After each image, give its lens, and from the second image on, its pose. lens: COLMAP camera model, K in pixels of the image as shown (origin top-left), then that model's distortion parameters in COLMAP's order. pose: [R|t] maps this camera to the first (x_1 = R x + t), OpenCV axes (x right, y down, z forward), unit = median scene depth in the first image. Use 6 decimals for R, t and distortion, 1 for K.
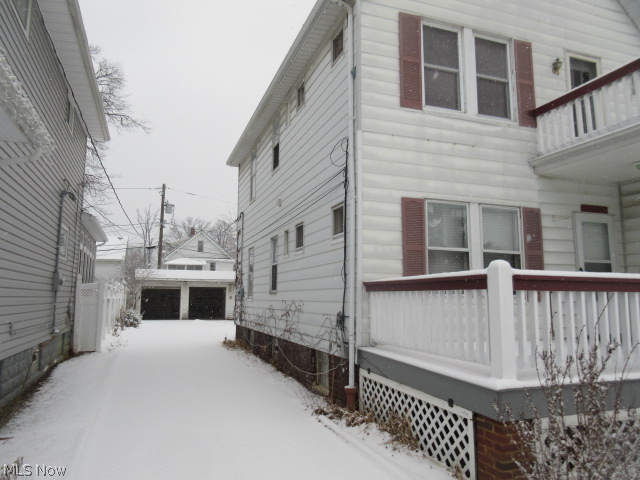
lens RADIAL K [[474.3, 0, 320.6], [0, 474.3, 238.7], [0, 0, 1]] dist [-0.006534, -0.000199]
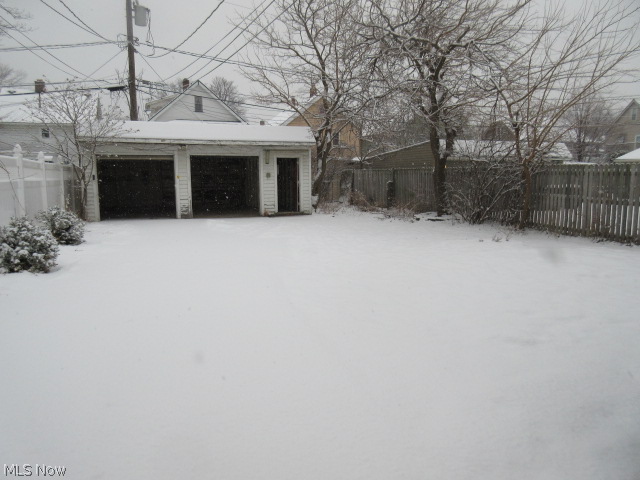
lens RADIAL K [[474.3, 0, 323.2], [0, 474.3, 235.8], [0, 0, 1]] dist [-0.006534, -0.000199]
pose [[0.999889, -0.011980, 0.008811, -0.137022], [0.009383, 0.967877, 0.251250, 0.057776], [-0.011538, -0.251140, 0.967882, 0.473609]]
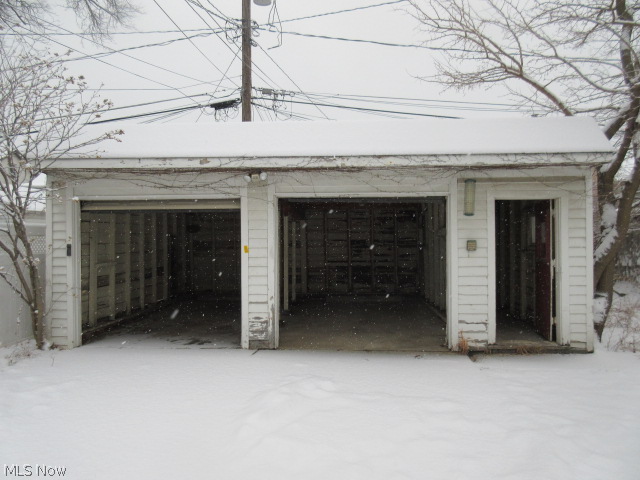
lens RADIAL K [[474.3, 0, 323.5], [0, 474.3, 240.1], [0, 0, 1]] dist [-0.006534, -0.000199]
pose [[0.919180, -0.008182, -0.393753, -0.172426], [0.060925, 0.990703, 0.121638, 0.095719], [0.389097, -0.135797, 0.911133, 0.807749]]
